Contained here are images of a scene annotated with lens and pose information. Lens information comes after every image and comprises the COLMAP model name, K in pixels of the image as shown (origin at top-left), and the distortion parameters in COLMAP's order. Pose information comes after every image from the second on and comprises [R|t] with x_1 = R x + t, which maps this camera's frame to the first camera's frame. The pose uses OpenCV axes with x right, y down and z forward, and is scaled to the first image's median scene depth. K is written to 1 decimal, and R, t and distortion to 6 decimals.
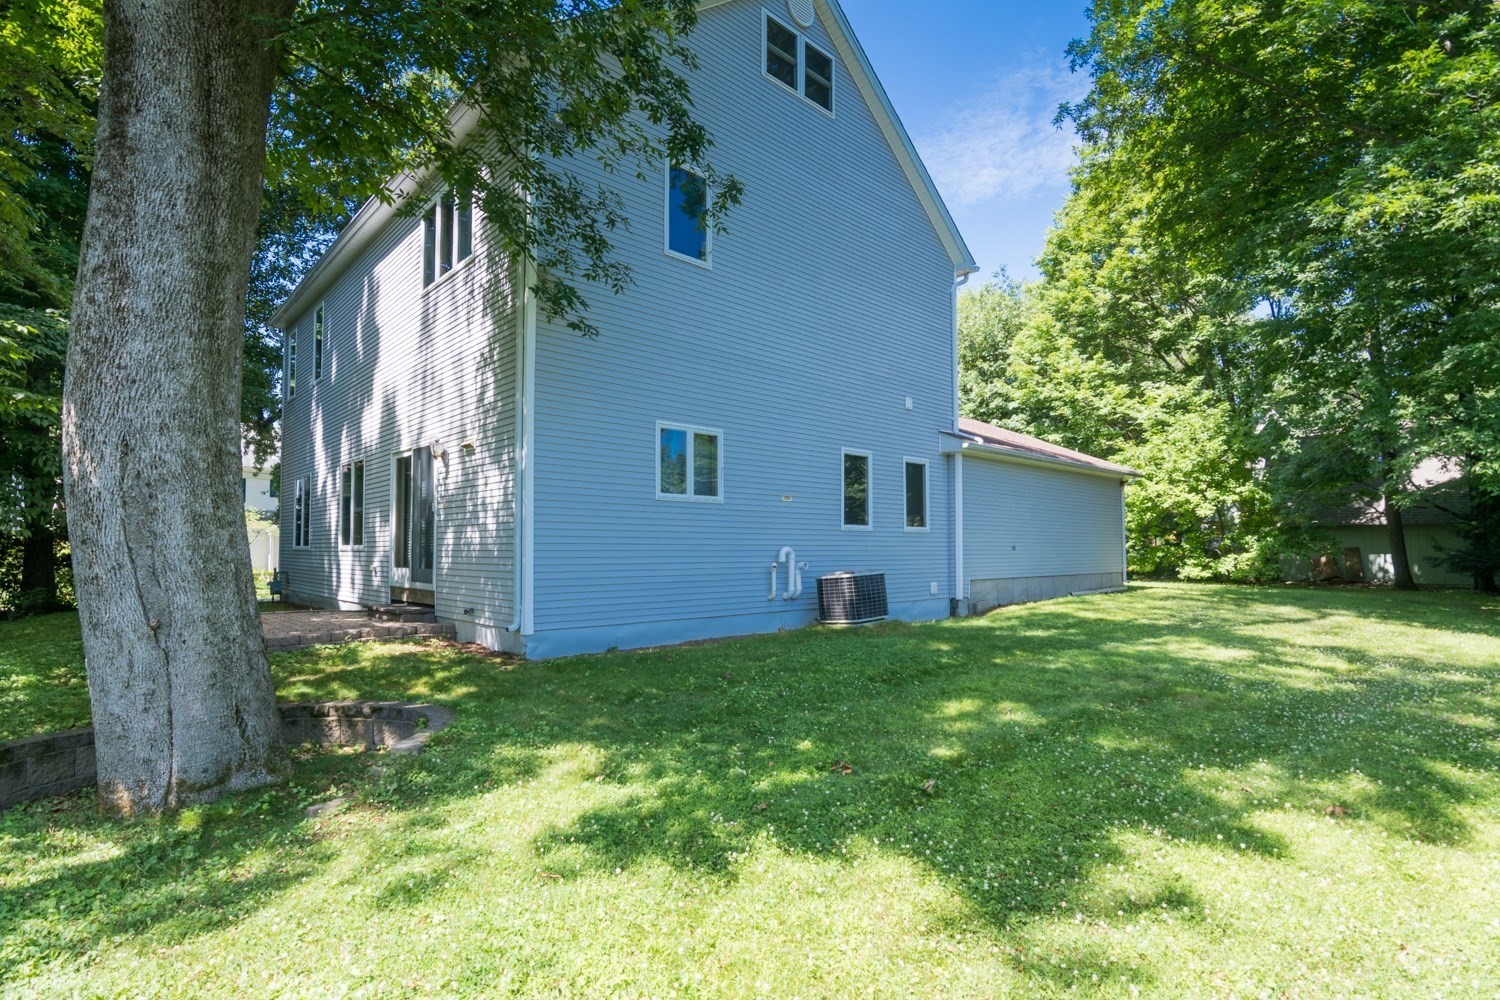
lens RADIAL K [[730.9, 0, 741.9], [0, 730.9, 511.9], [0, 0, 1]] dist [-0.016369, -0.000854]
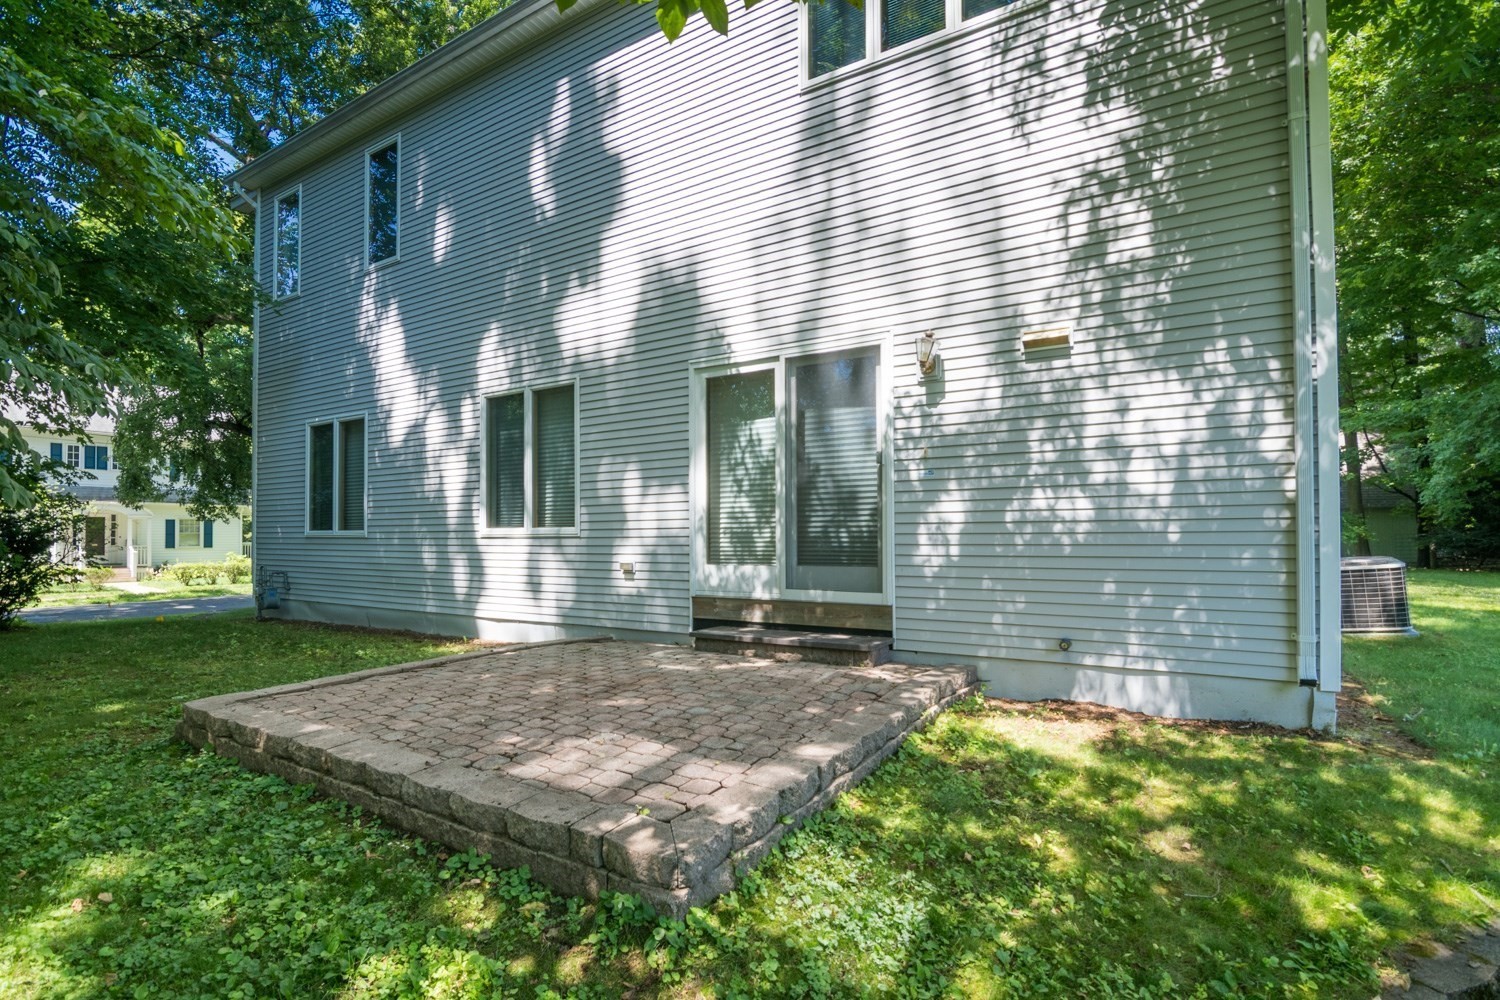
lens RADIAL K [[730.9, 0, 741.9], [0, 730.9, 511.9], [0, 0, 1]] dist [-0.016369, -0.000854]
pose [[0.967982, 0.006796, 0.250929, -0.726246], [-0.011217, 0.999806, 0.016192, 0.030421], [-0.250770, -0.018488, 0.967870, 0.523198]]
